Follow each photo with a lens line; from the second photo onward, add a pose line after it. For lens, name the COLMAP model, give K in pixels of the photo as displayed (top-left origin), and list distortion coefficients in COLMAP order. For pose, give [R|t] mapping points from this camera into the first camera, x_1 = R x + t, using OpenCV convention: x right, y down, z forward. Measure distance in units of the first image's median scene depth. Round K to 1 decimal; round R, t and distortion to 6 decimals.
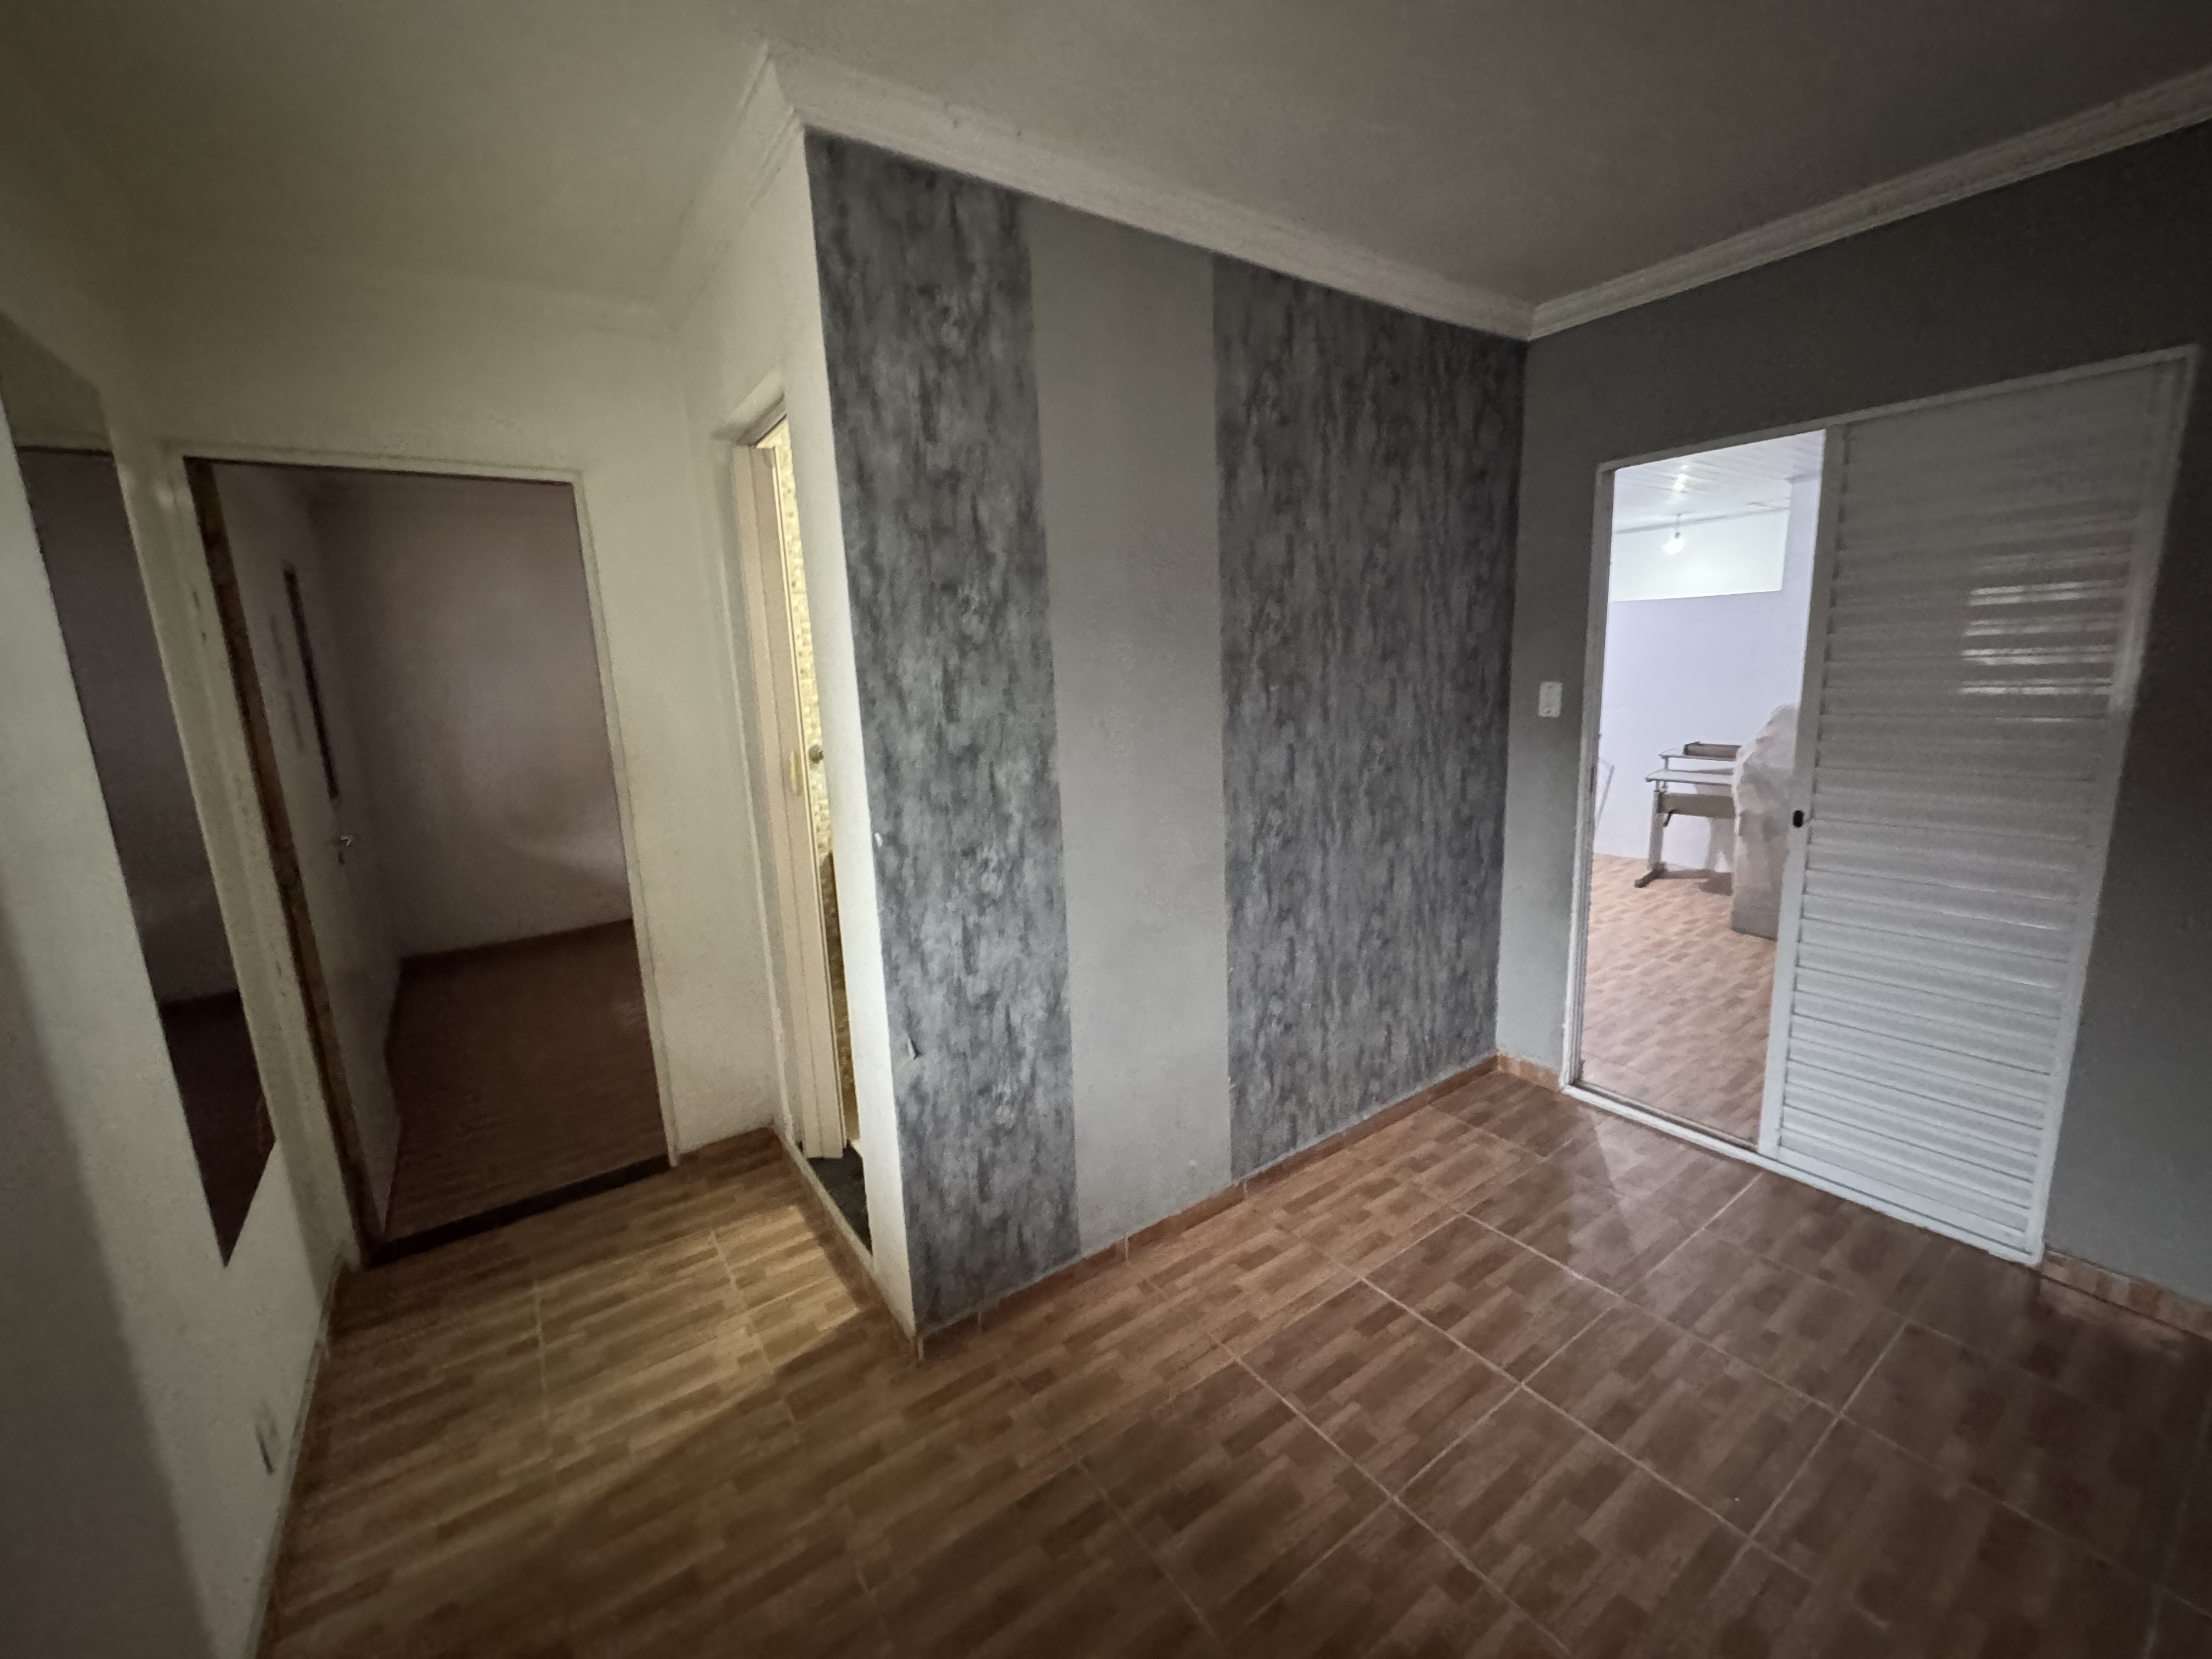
lens RADIAL K [[884.1, 0, 1113.7], [0, 884.1, 825.2], [0, 0, 1]] dist [-0.004111, -0.000055]
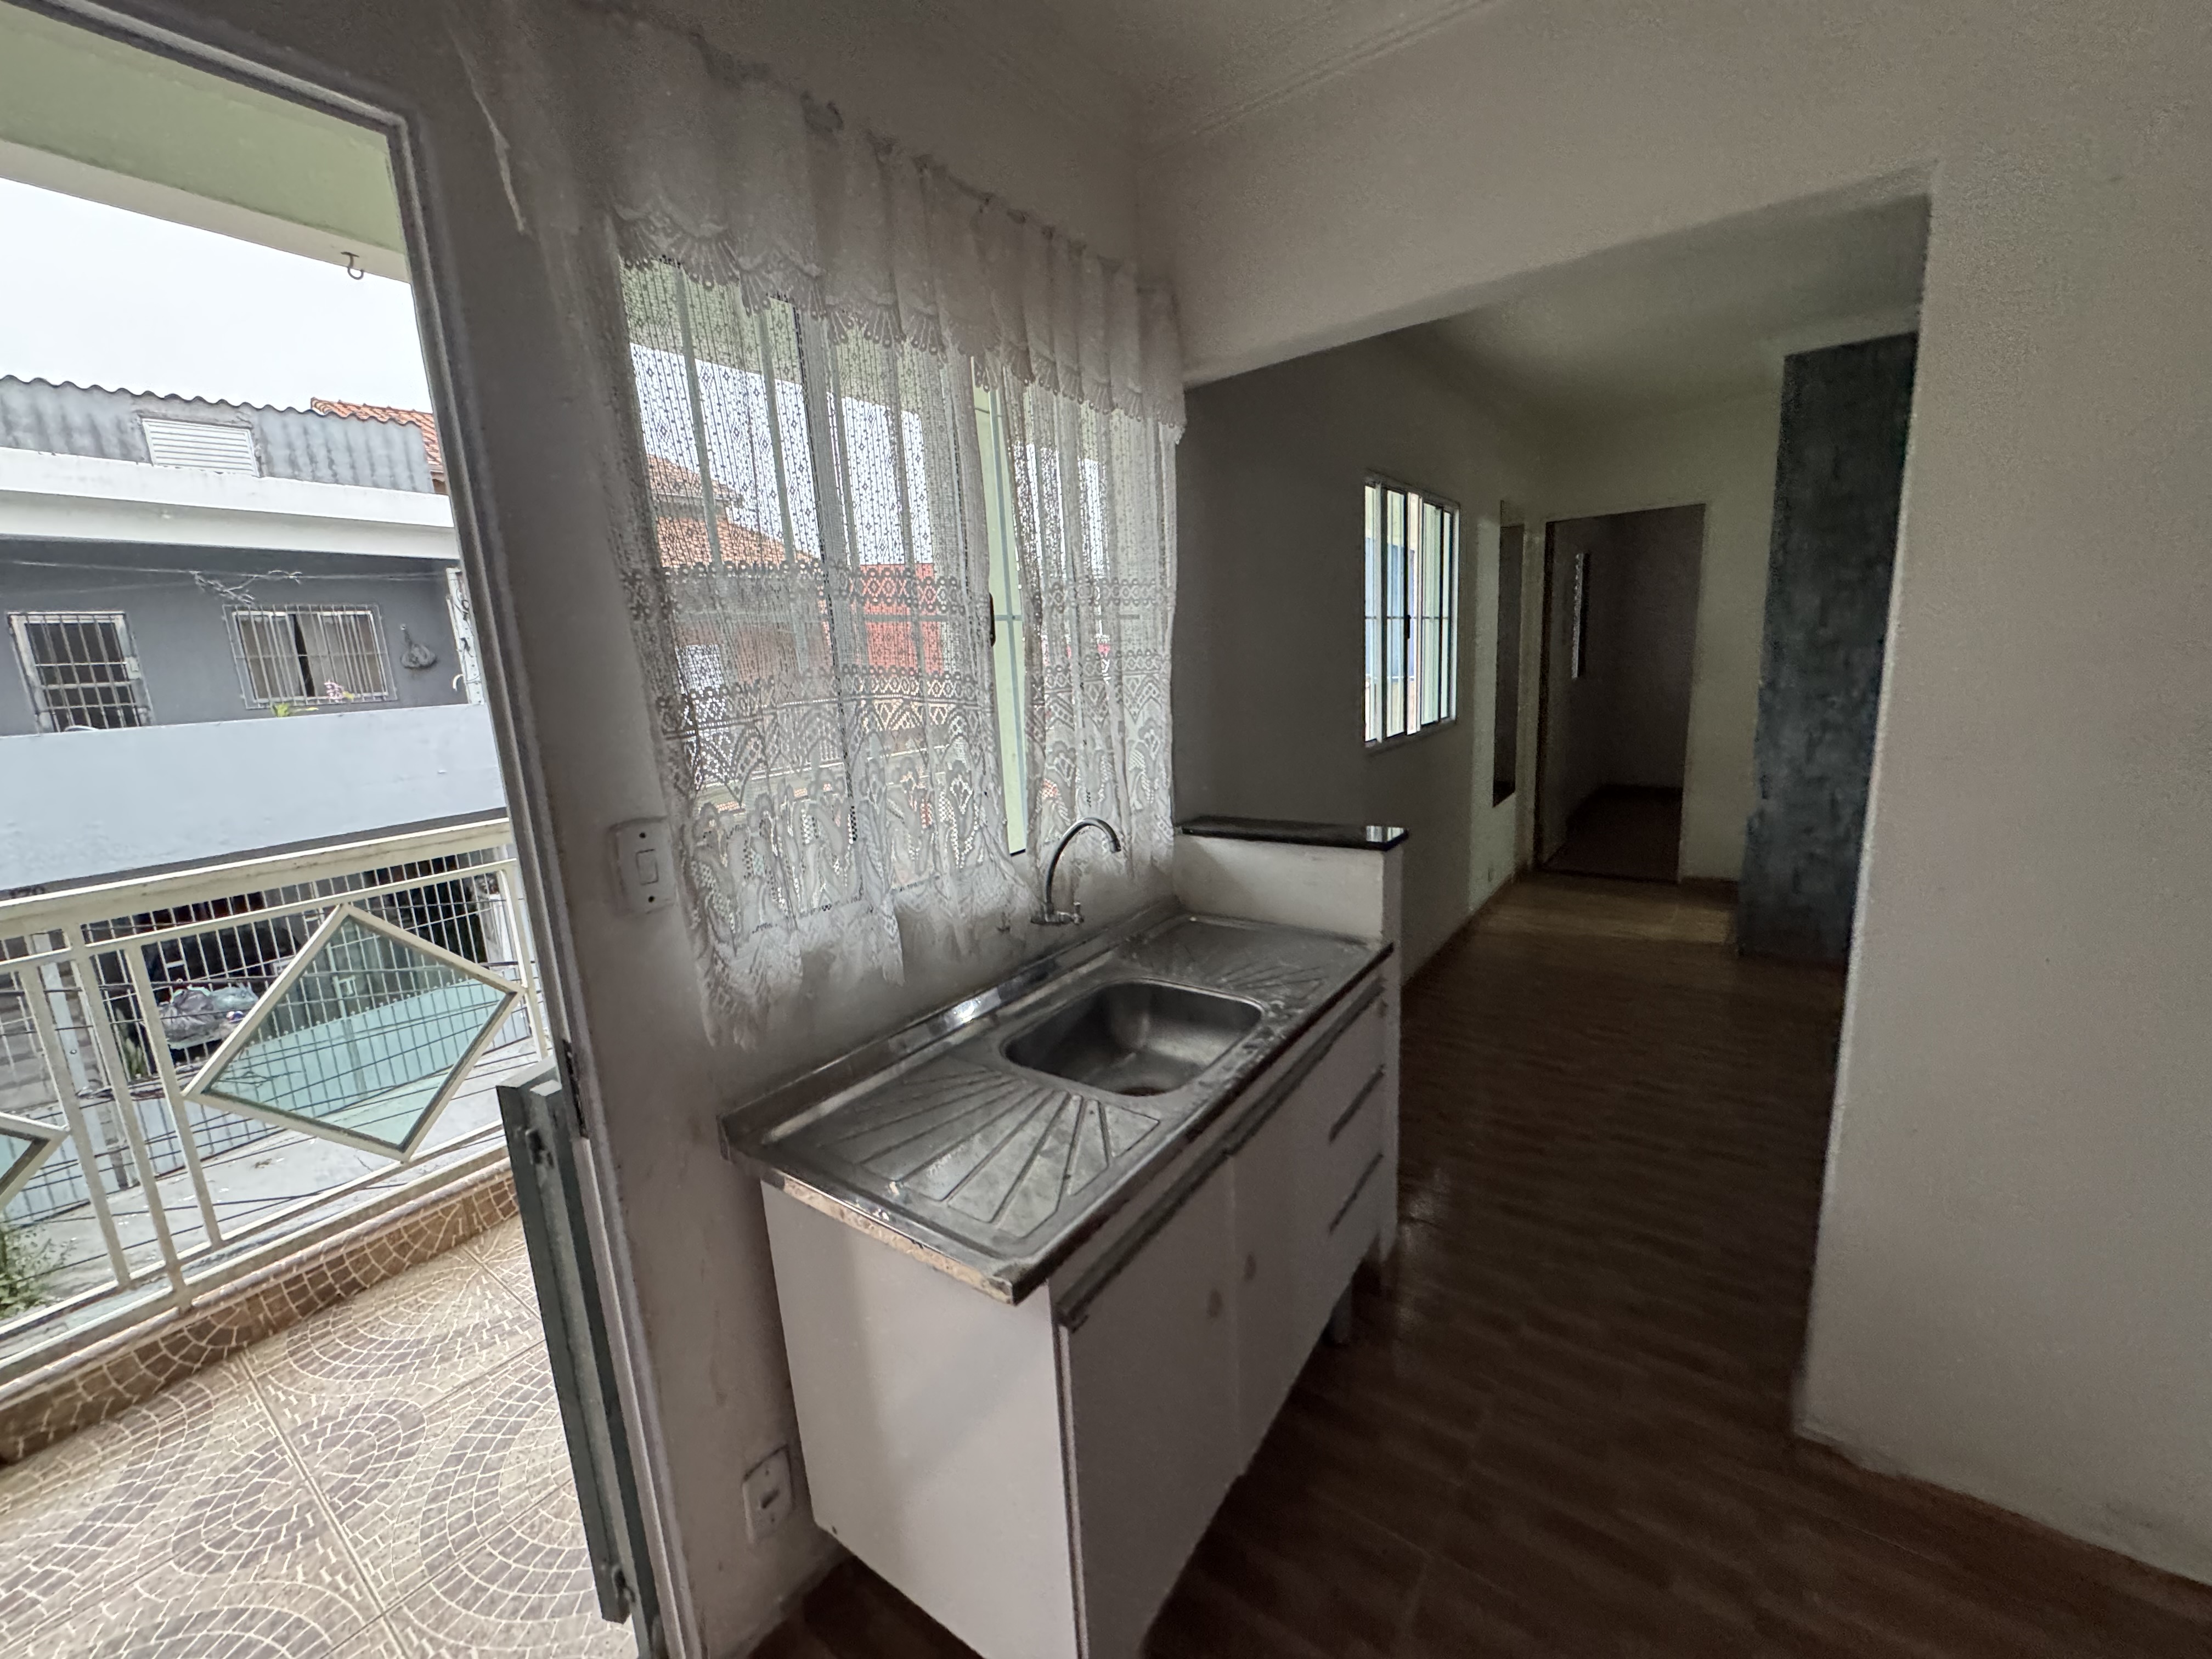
lens RADIAL K [[884.1, 0, 1108.7], [0, 884.1, 828.2], [0, 0, 1]] dist [-0.004111, -0.000055]
pose [[0.312645, 0.206560, -0.927139, 1.129108], [-0.135399, 0.975793, 0.171742, 0.181741], [0.940170, 0.071840, 0.333045, -1.004201]]
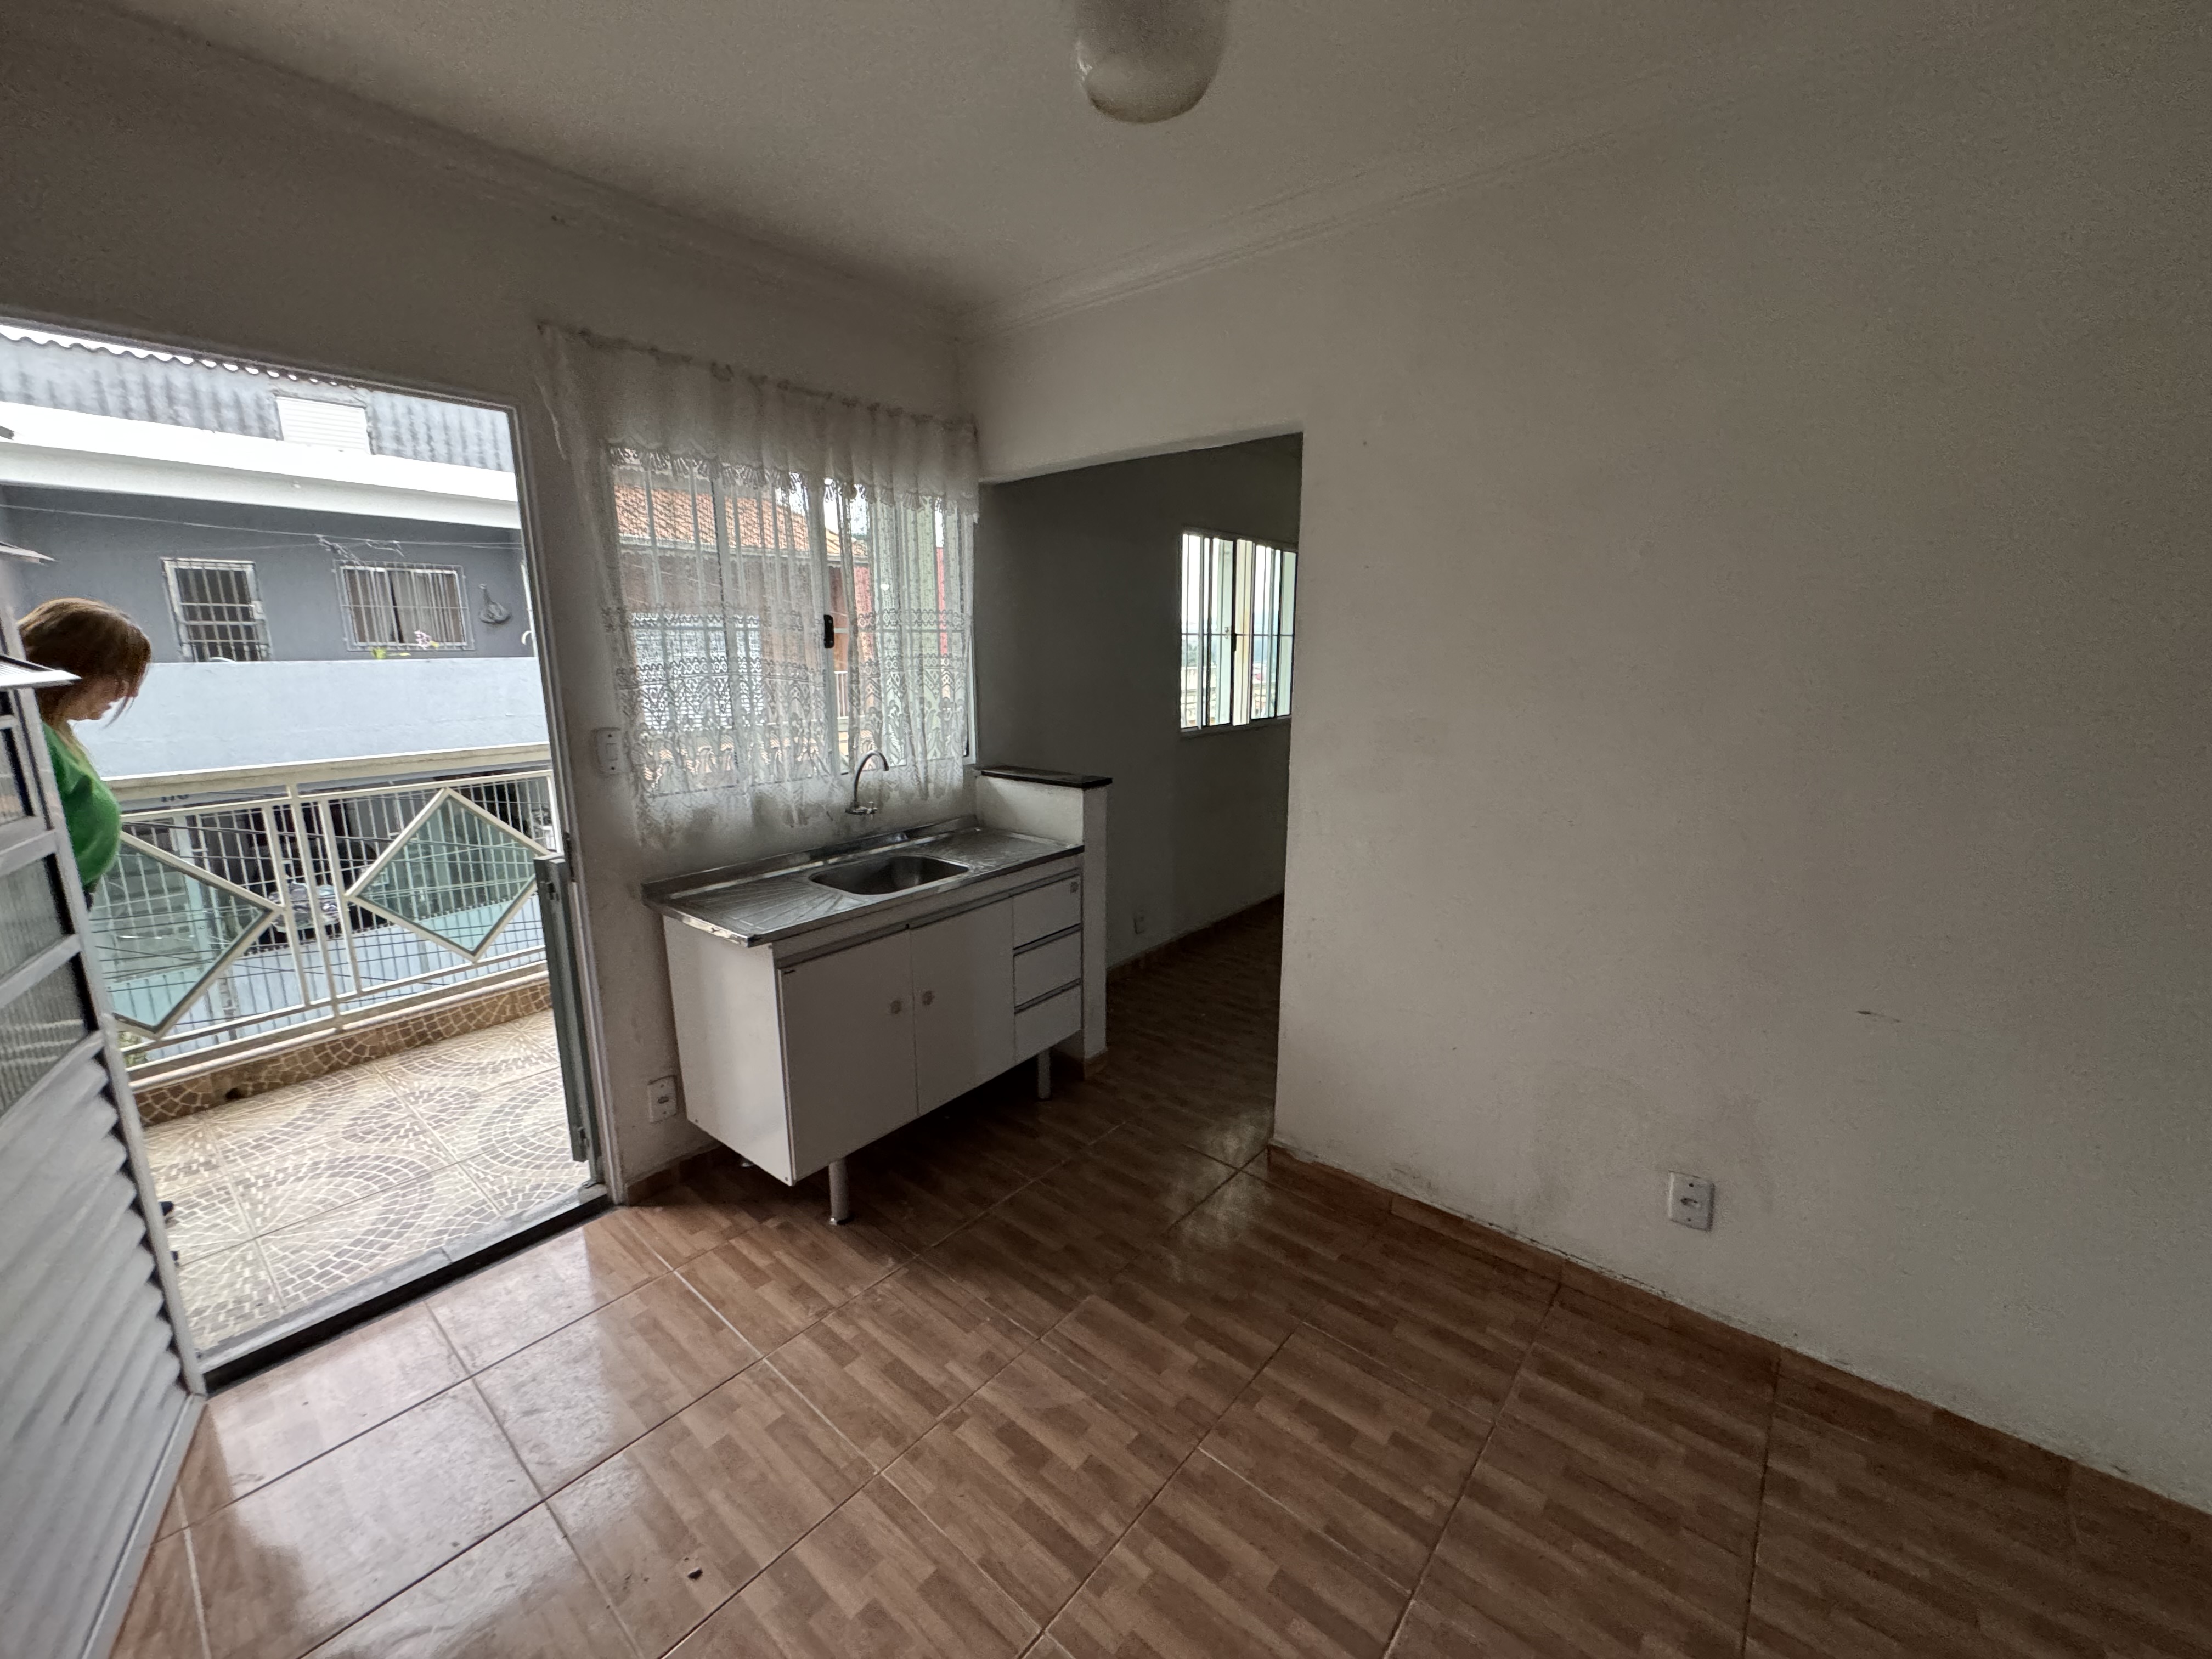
lens RADIAL K [[884.1, 0, 1110.0], [0, 884.1, 827.3], [0, 0, 1]] dist [-0.004111, -0.000055]
pose [[0.256543, 0.238722, -0.936588, 1.866476], [-0.190279, 0.962529, 0.193214, 0.080817], [0.947618, 0.128646, 0.292354, -0.773549]]
